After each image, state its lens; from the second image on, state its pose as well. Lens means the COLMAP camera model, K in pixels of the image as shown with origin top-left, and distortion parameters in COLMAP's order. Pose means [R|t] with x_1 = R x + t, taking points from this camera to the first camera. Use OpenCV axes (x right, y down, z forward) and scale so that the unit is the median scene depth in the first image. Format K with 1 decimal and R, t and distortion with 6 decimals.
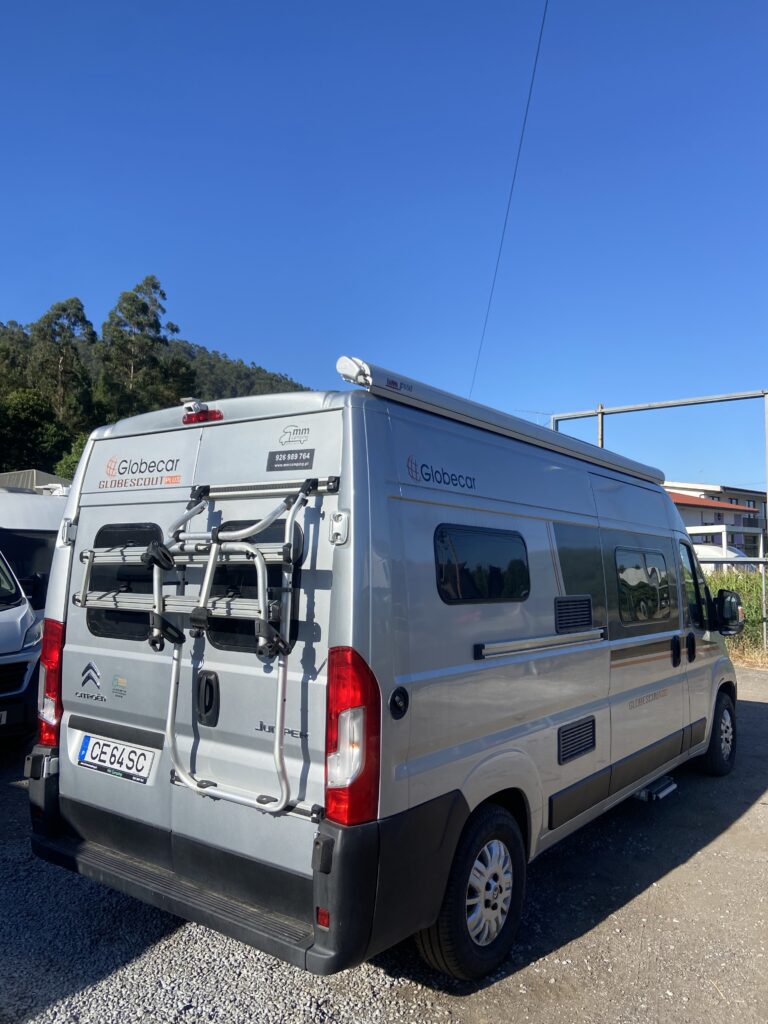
lens RADIAL K [[755.5, 0, 407.9], [0, 755.5, 512.9], [0, 0, 1]] dist [0.078634, -0.028550]
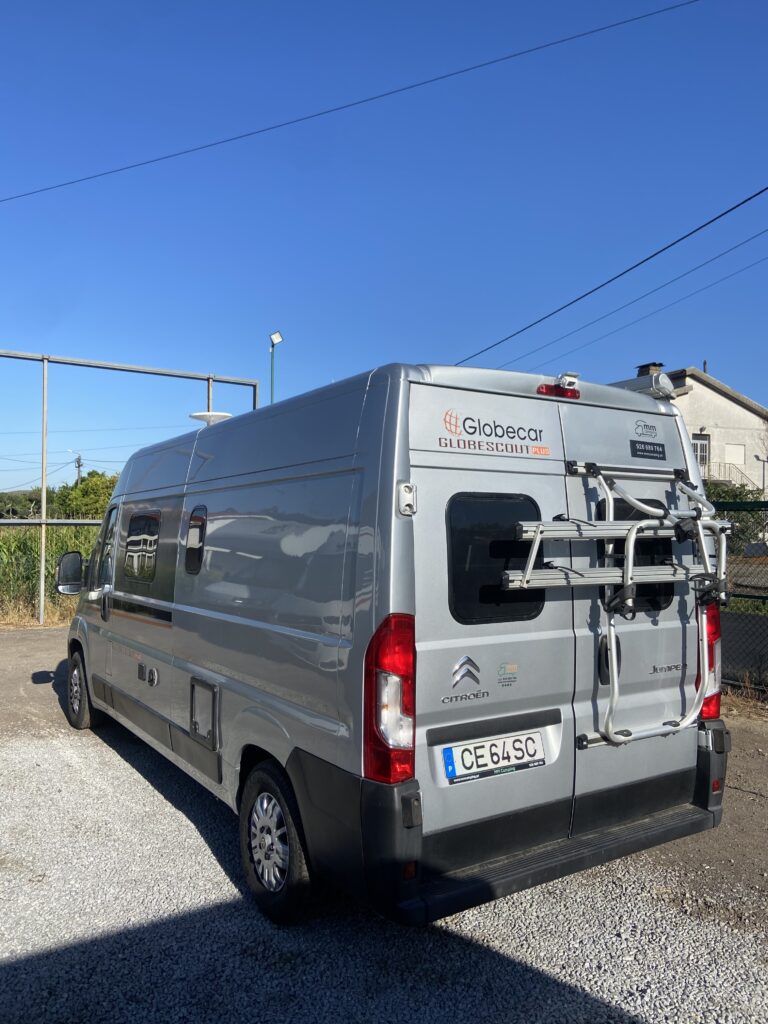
lens RADIAL K [[755.5, 0, 378.0], [0, 755.5, 511.9], [0, 0, 1]] dist [0.078634, -0.028550]
pose [[0.378746, 0.008339, 0.925463, -0.271841], [-0.059219, 0.998129, 0.015242, 0.006647], [-0.923604, -0.060578, 0.378531, 0.175350]]
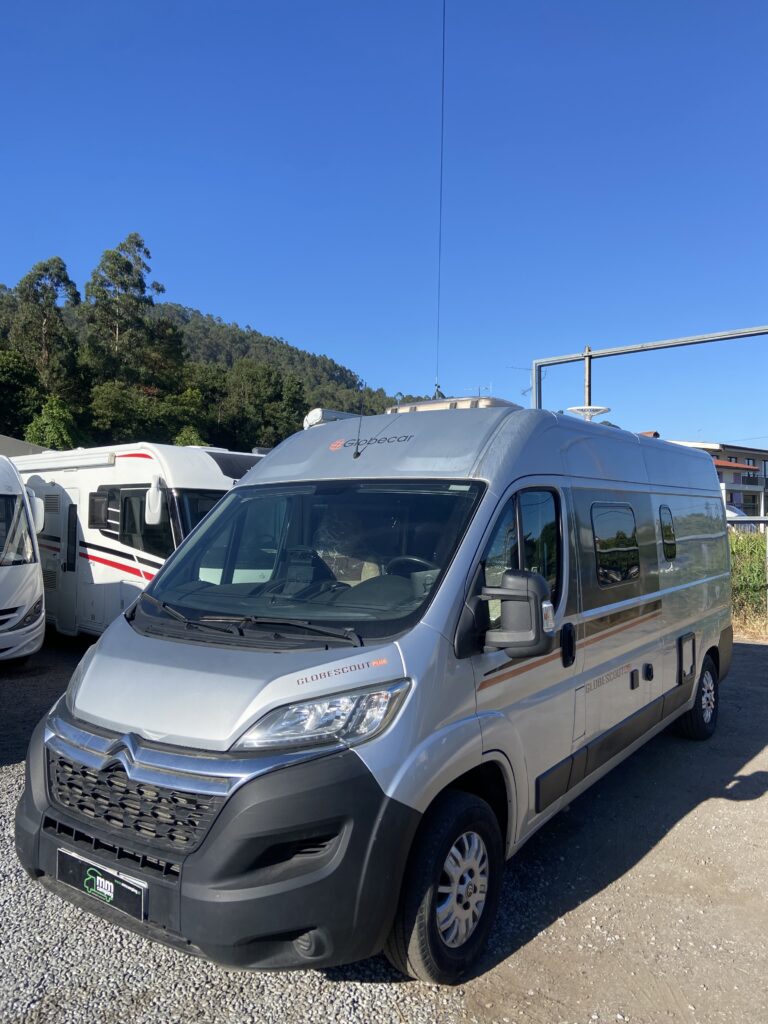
lens RADIAL K [[755.5, 0, 401.6], [0, 755.5, 514.4], [0, 0, 1]] dist [0.078634, -0.028550]
pose [[0.999934, -0.010409, -0.004959, 0.040283], [0.010645, 0.998680, 0.050254, 0.006375], [0.004430, -0.050304, 0.998724, 0.104896]]
